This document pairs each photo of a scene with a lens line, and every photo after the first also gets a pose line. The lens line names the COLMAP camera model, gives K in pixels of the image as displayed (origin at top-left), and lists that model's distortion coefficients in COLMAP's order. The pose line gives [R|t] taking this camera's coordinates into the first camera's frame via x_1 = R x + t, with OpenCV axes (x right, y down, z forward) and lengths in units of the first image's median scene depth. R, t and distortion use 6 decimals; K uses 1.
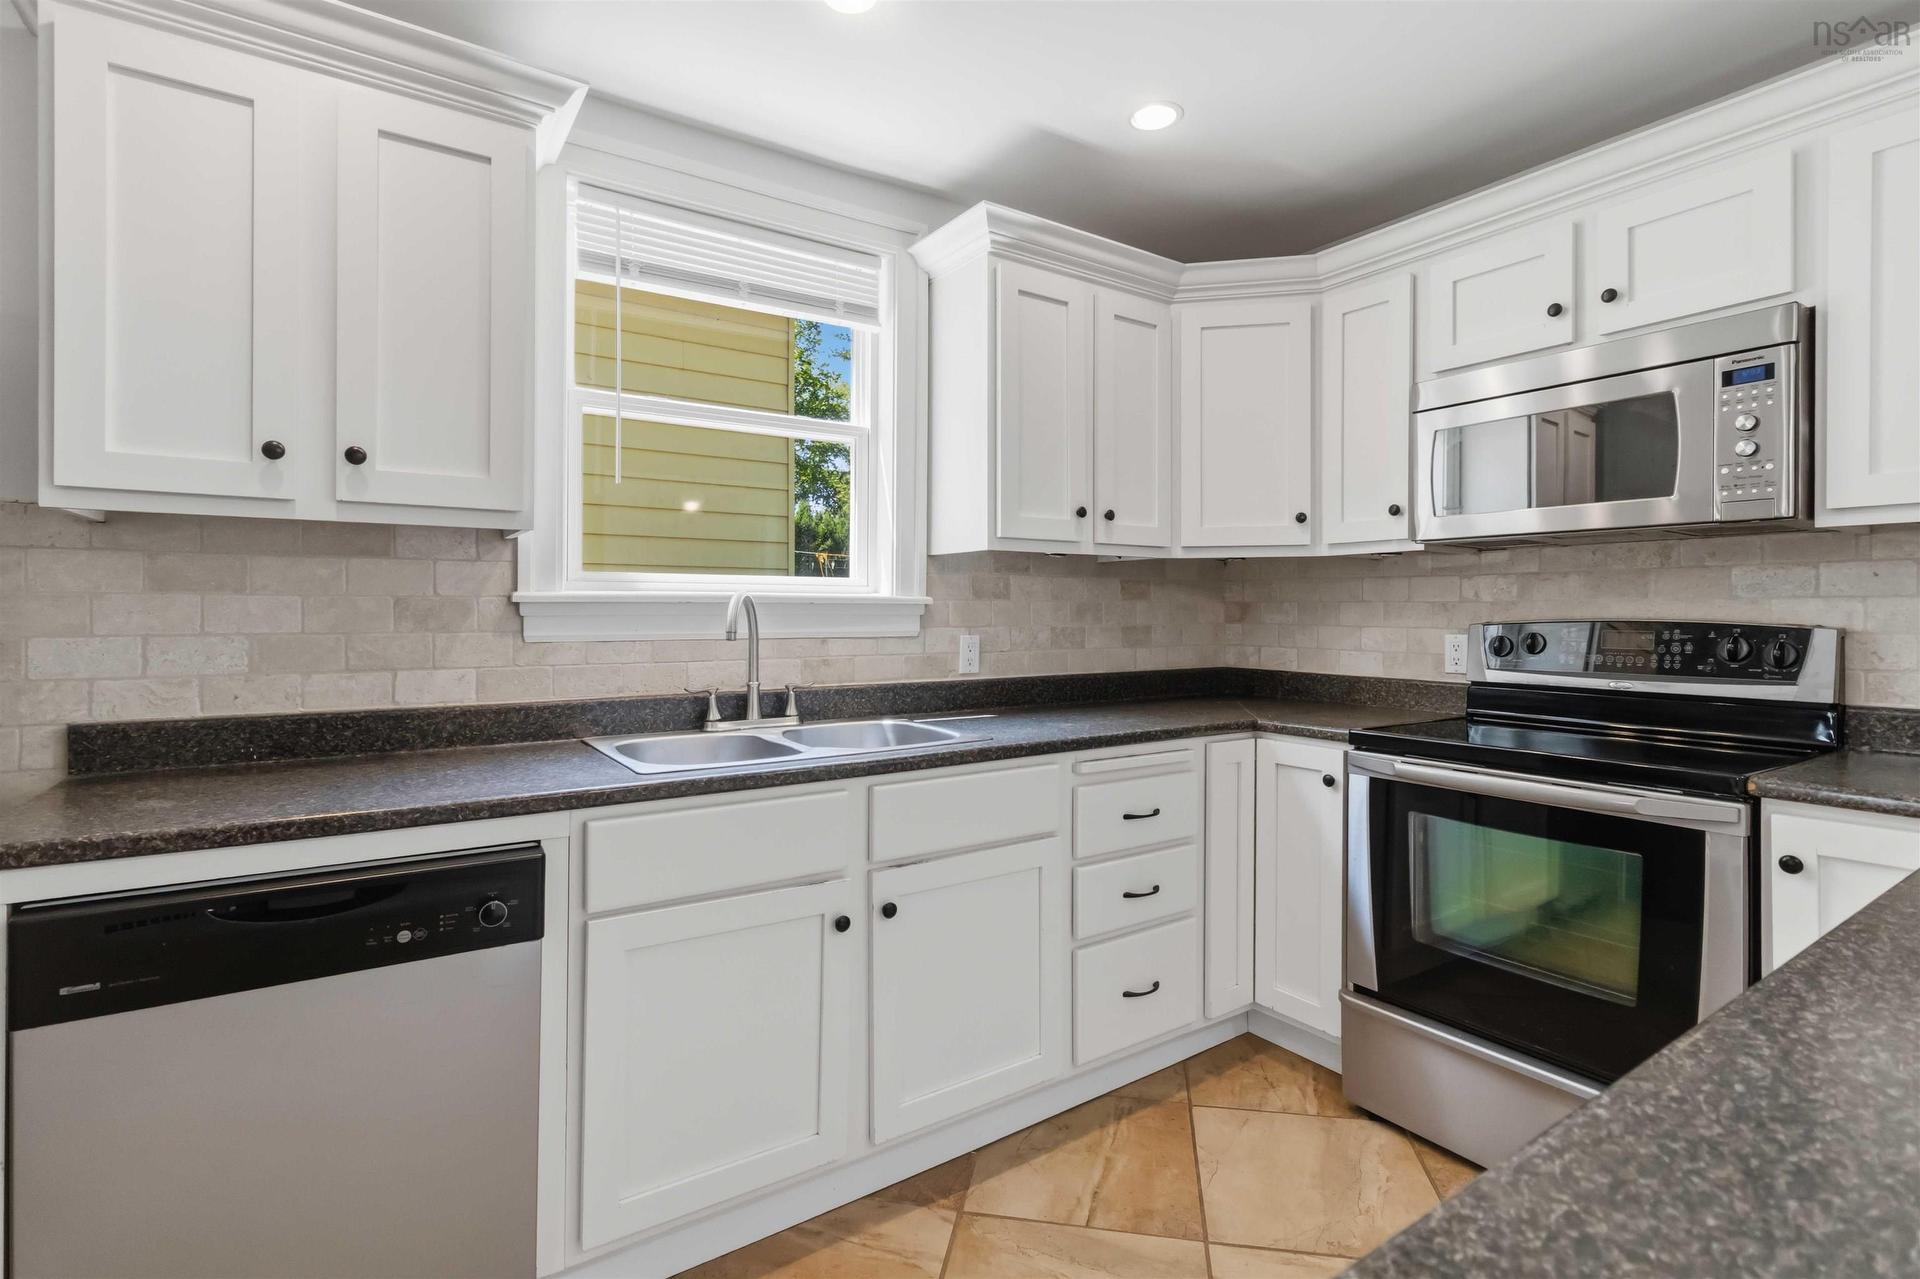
lens RADIAL K [[897.5, 0, 961.9], [0, 897.5, 611.3], [0, 0, 1]] dist [0.000640, -0.000302]
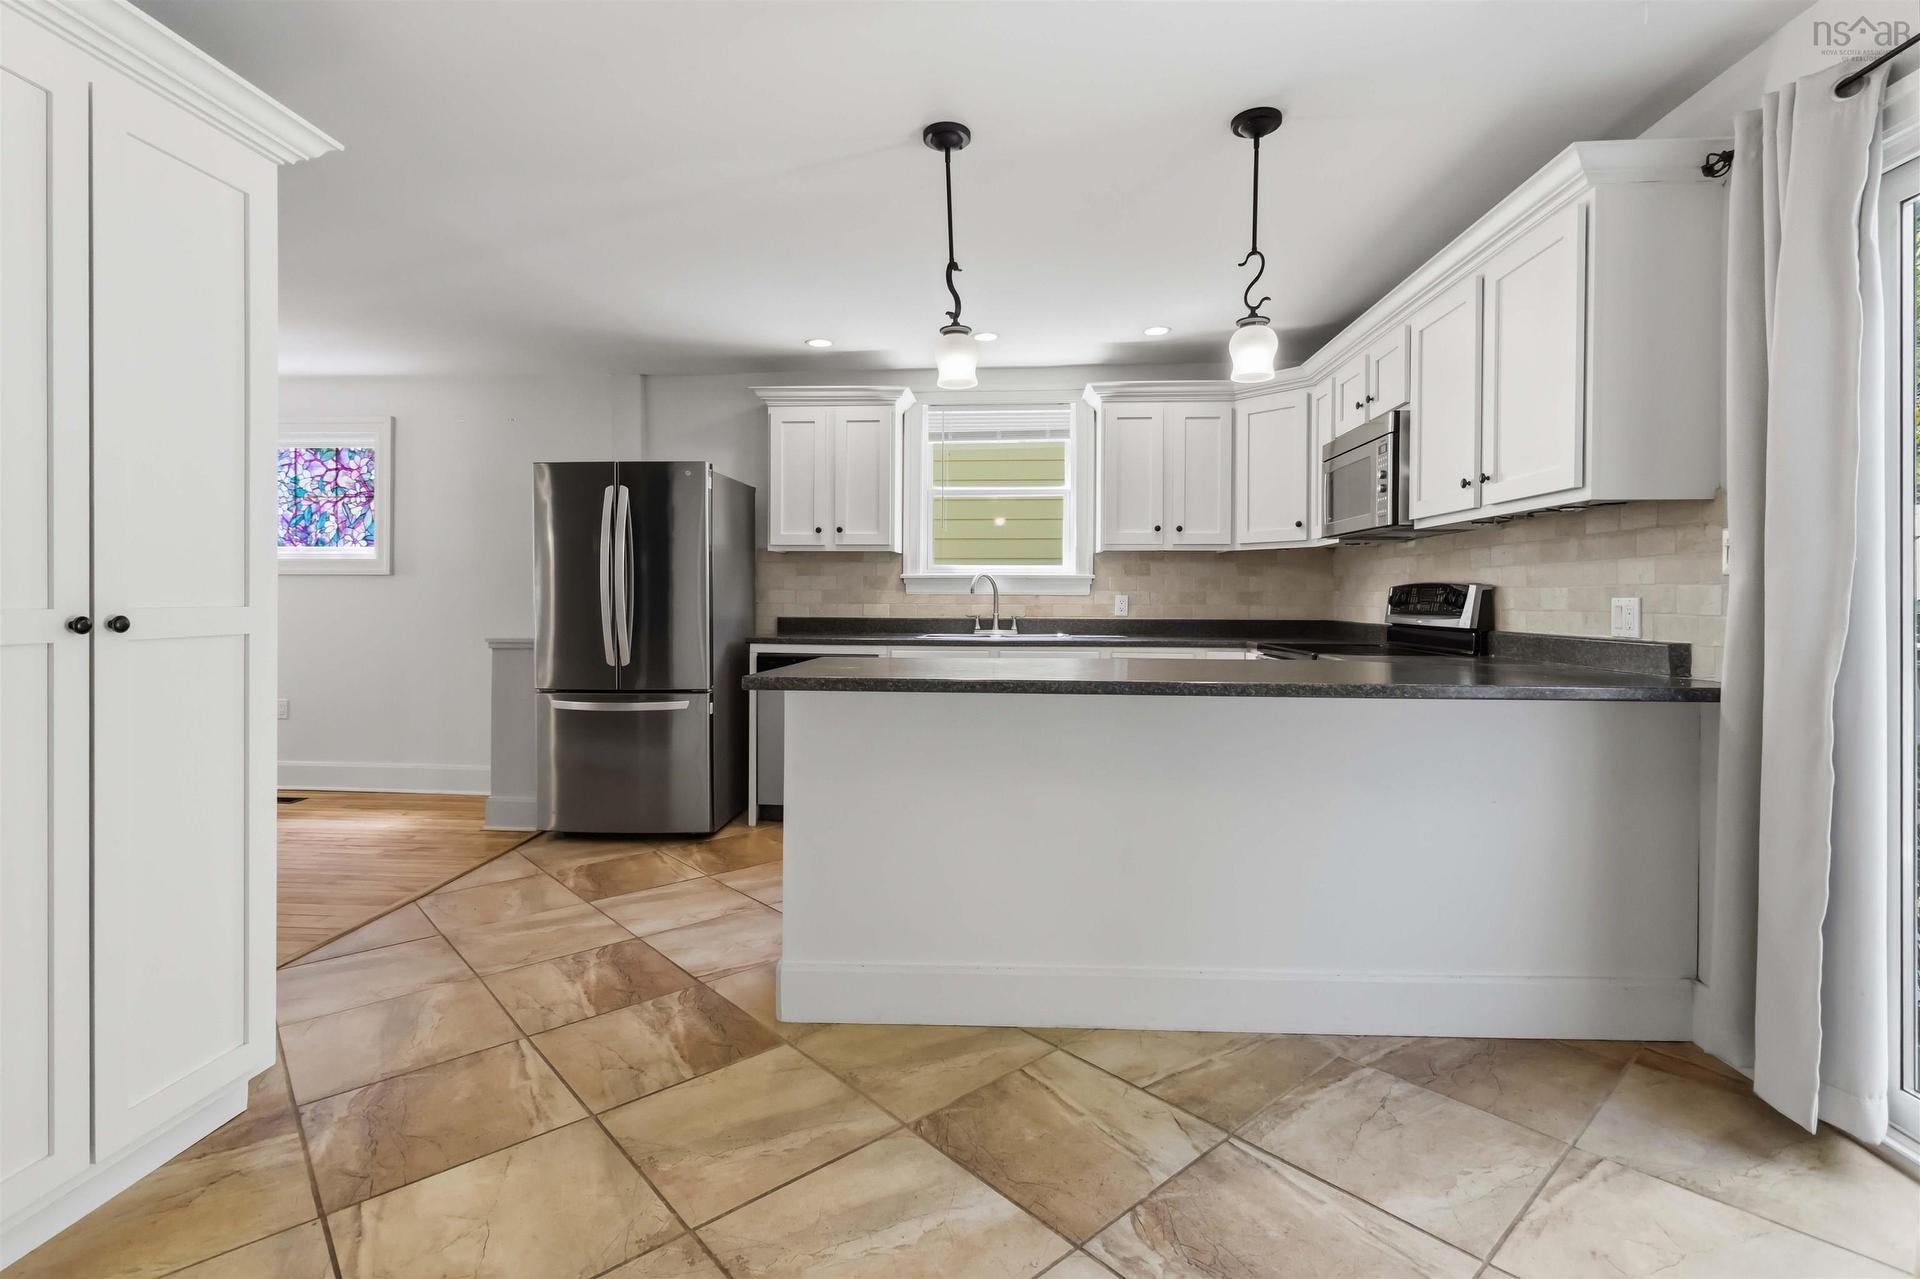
lens RADIAL K [[900.1, 0, 956.3], [0, 900.1, 601.0], [0, 0, 1]] dist [0.001017, -0.000215]
pose [[0.786710, 0.005551, -0.617297, 1.050943], [-0.003957, 0.999984, 0.003950, 0.038553], [0.617310, -0.000665, 0.786720, -0.801019]]
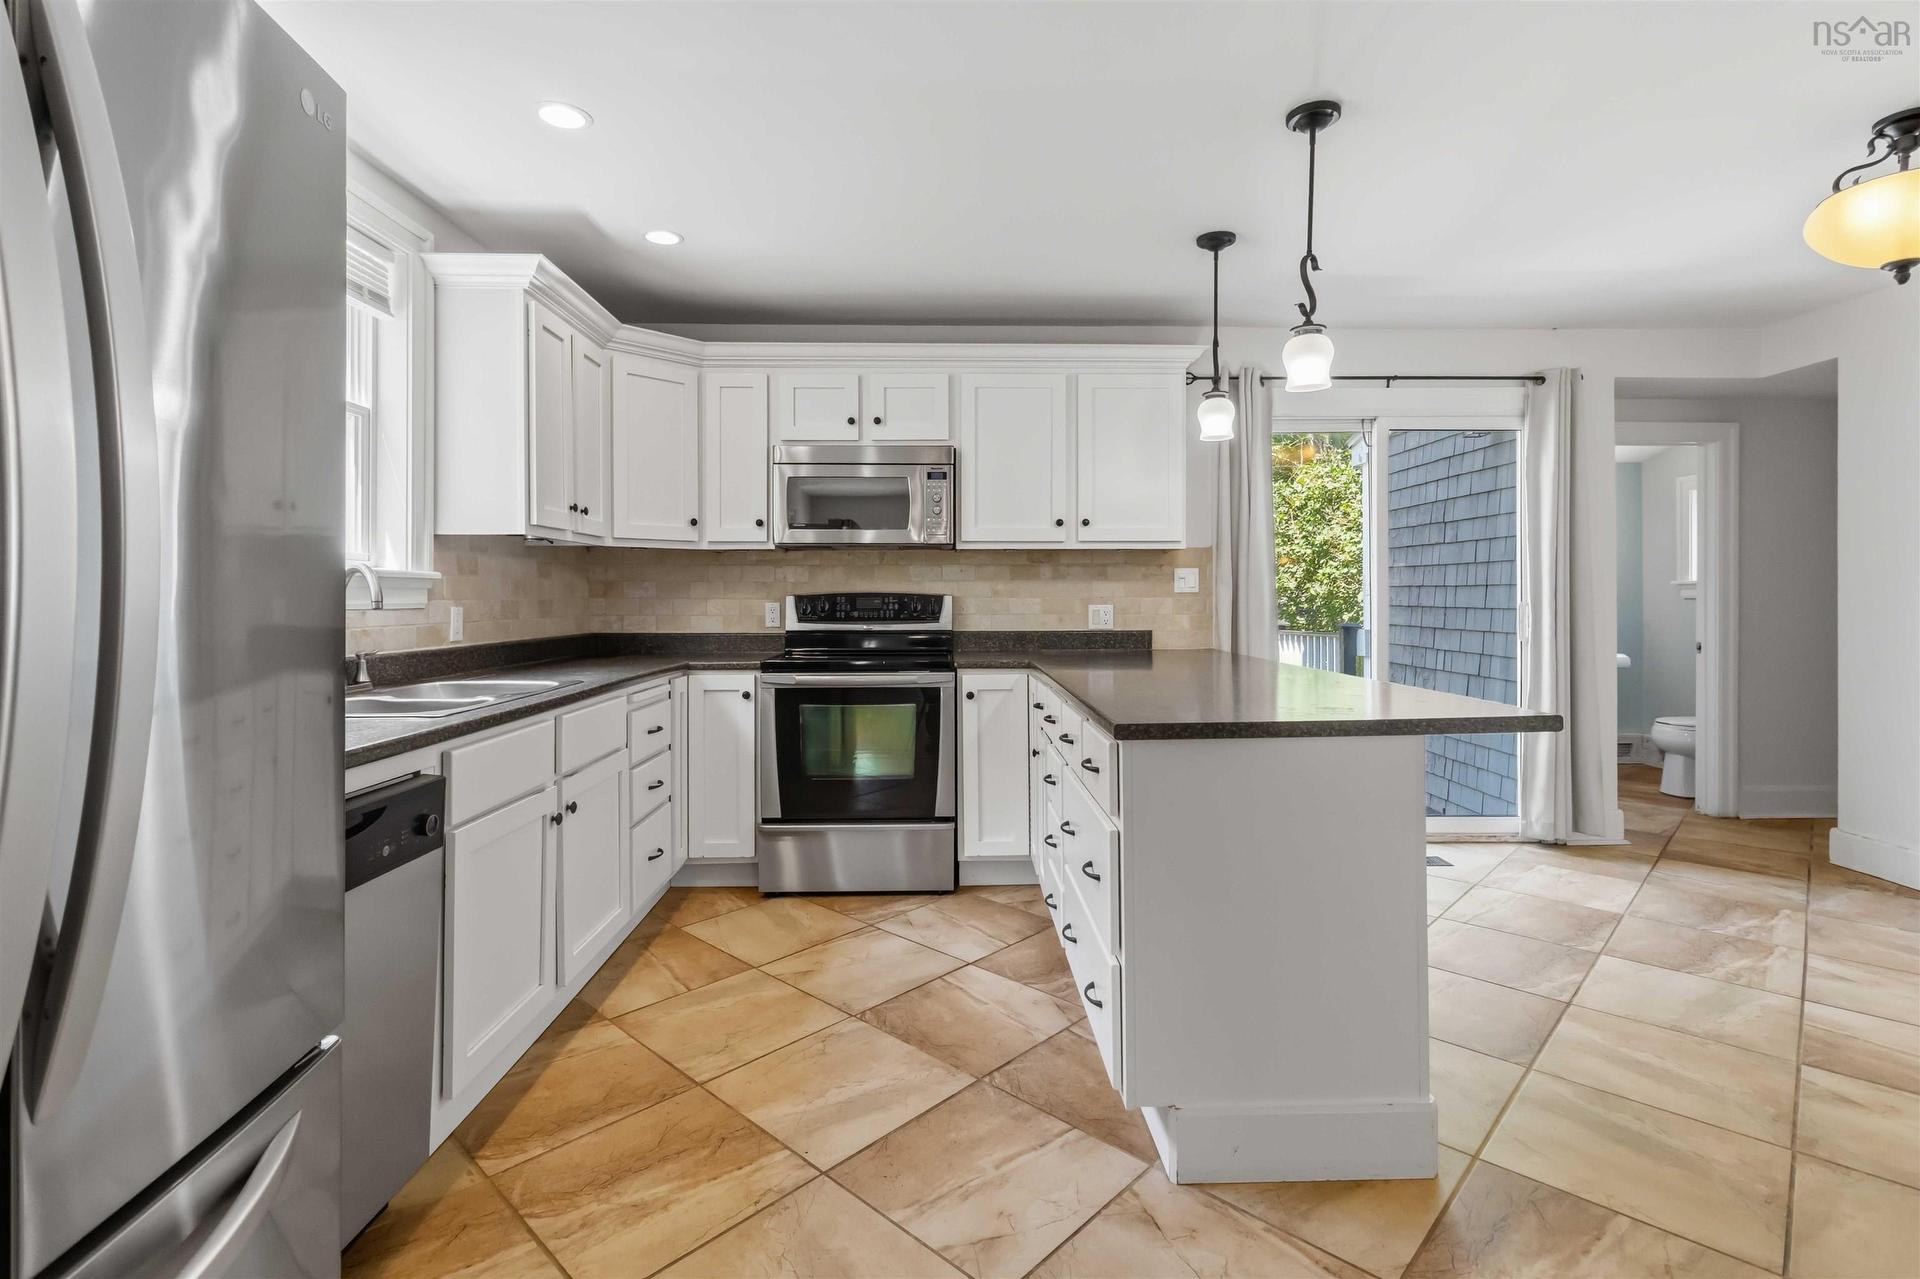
lens RADIAL K [[916.8, 0, 955.6], [0, 916.8, 602.9], [0, 0, 1]] dist [0.002503, -0.000577]
pose [[0.545750, -0.008450, 0.837905, -0.721543], [0.001368, 0.999957, 0.009193, 0.013760], [-0.837947, -0.003871, 0.545738, -0.173638]]
